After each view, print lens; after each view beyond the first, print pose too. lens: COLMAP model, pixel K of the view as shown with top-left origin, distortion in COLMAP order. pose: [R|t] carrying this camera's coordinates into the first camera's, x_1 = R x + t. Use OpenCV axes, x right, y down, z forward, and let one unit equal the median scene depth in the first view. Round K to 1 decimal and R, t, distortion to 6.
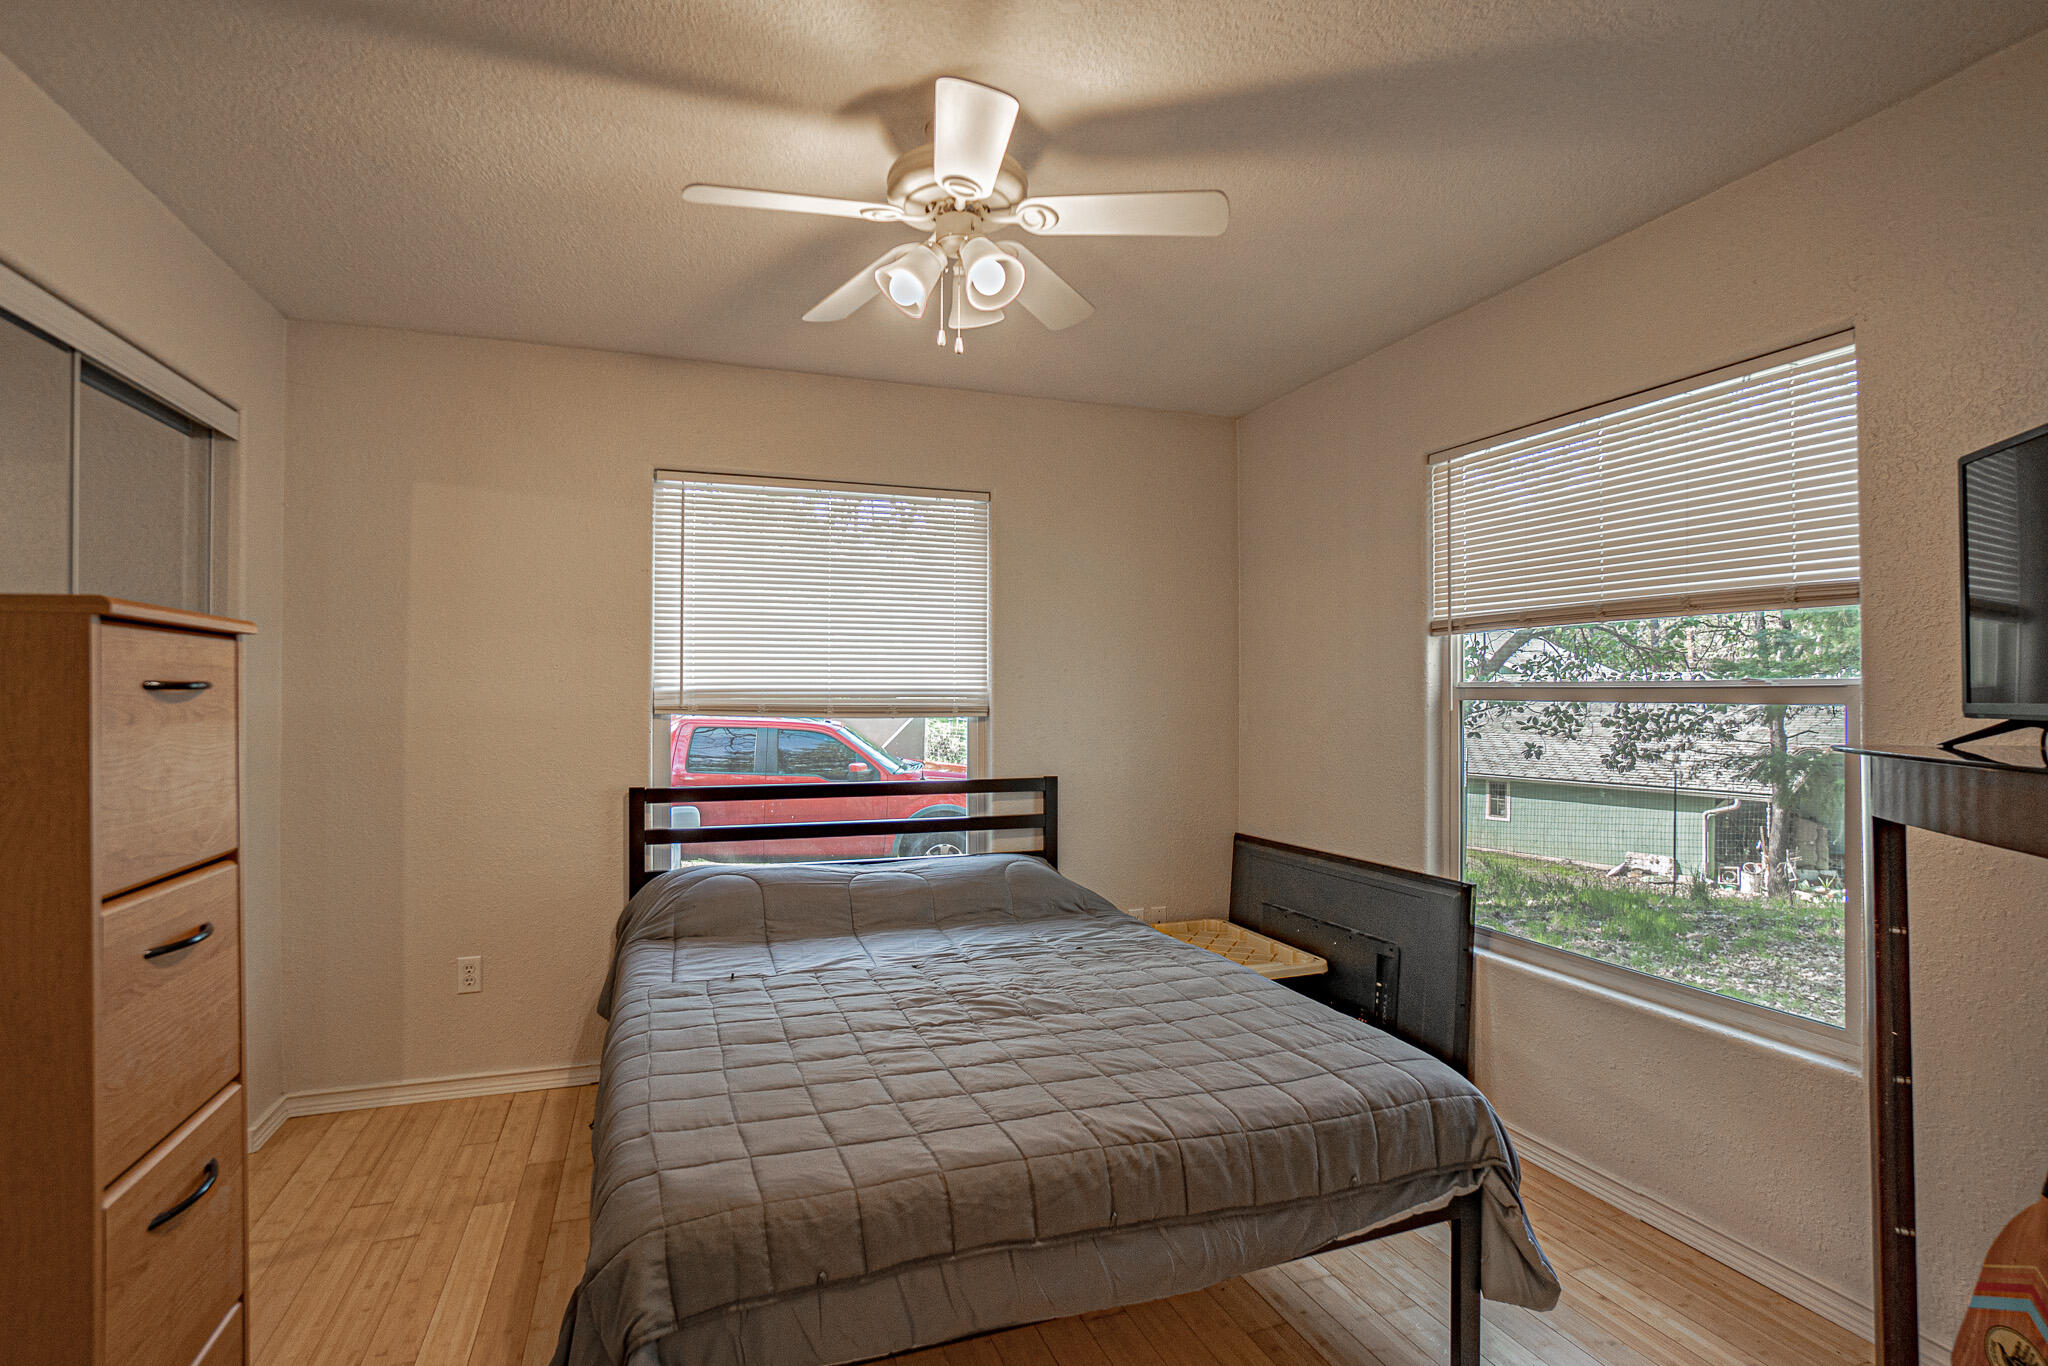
lens RADIAL K [[988.6, 0, 1024.0], [0, 988.6, 683.0], [0, 0, 1]] dist [-0.000440, -0.000109]
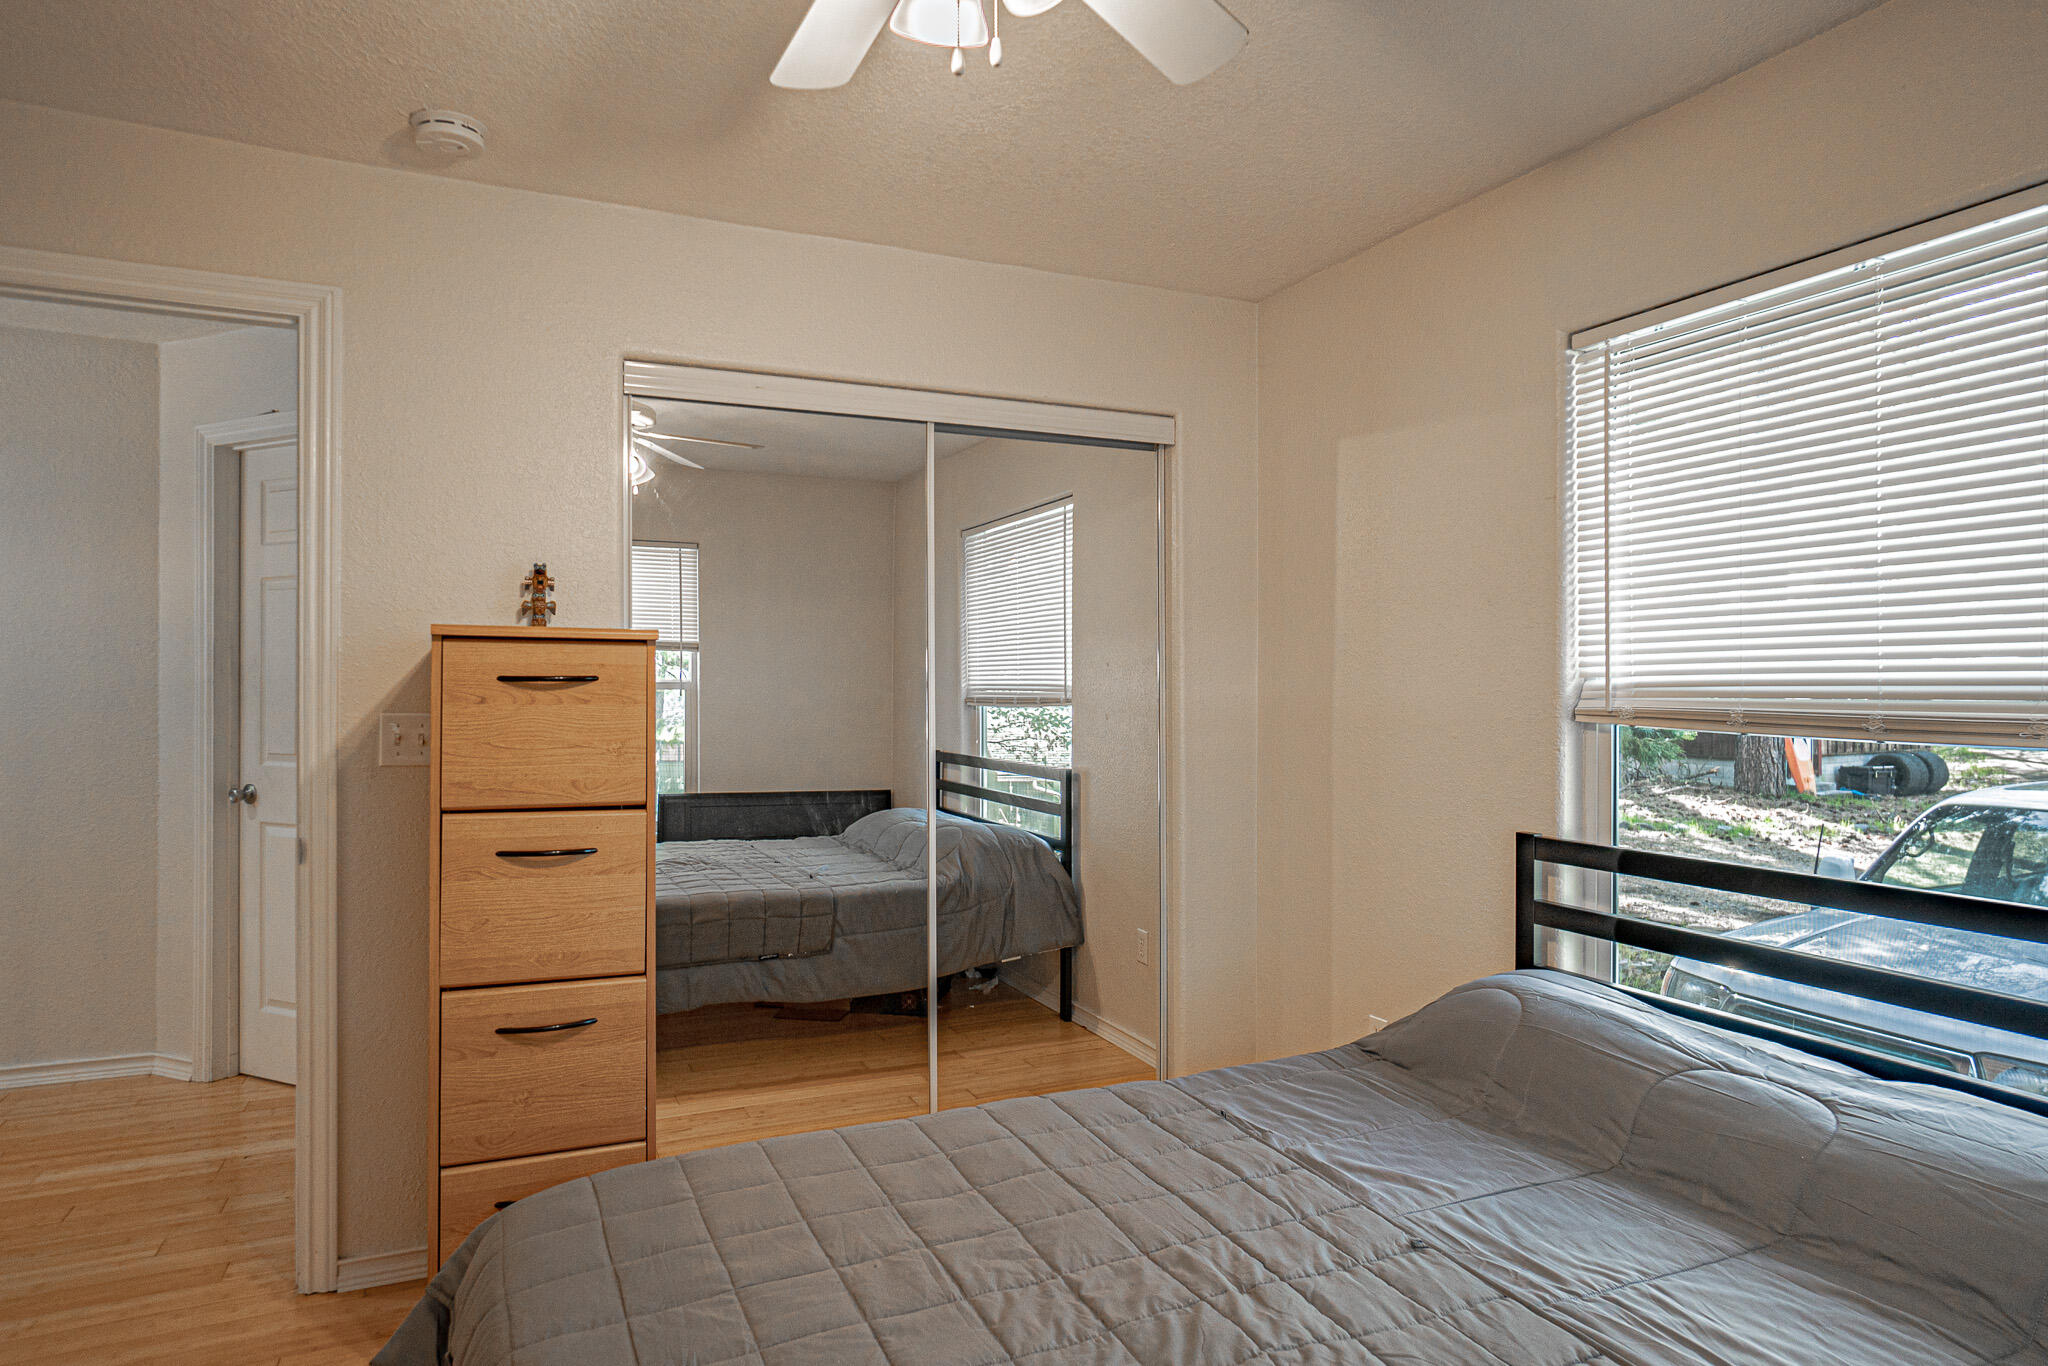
lens RADIAL K [[1195.6, 0, 1024.0], [0, 1195.6, 683.0], [0, 0, 1]] dist [-0.000662, -0.000238]
pose [[0.074495, -0.005591, -0.997206, 0.419233], [0.005265, 0.999973, -0.005214, 0.009606], [0.997208, -0.004862, 0.074522, 0.684352]]
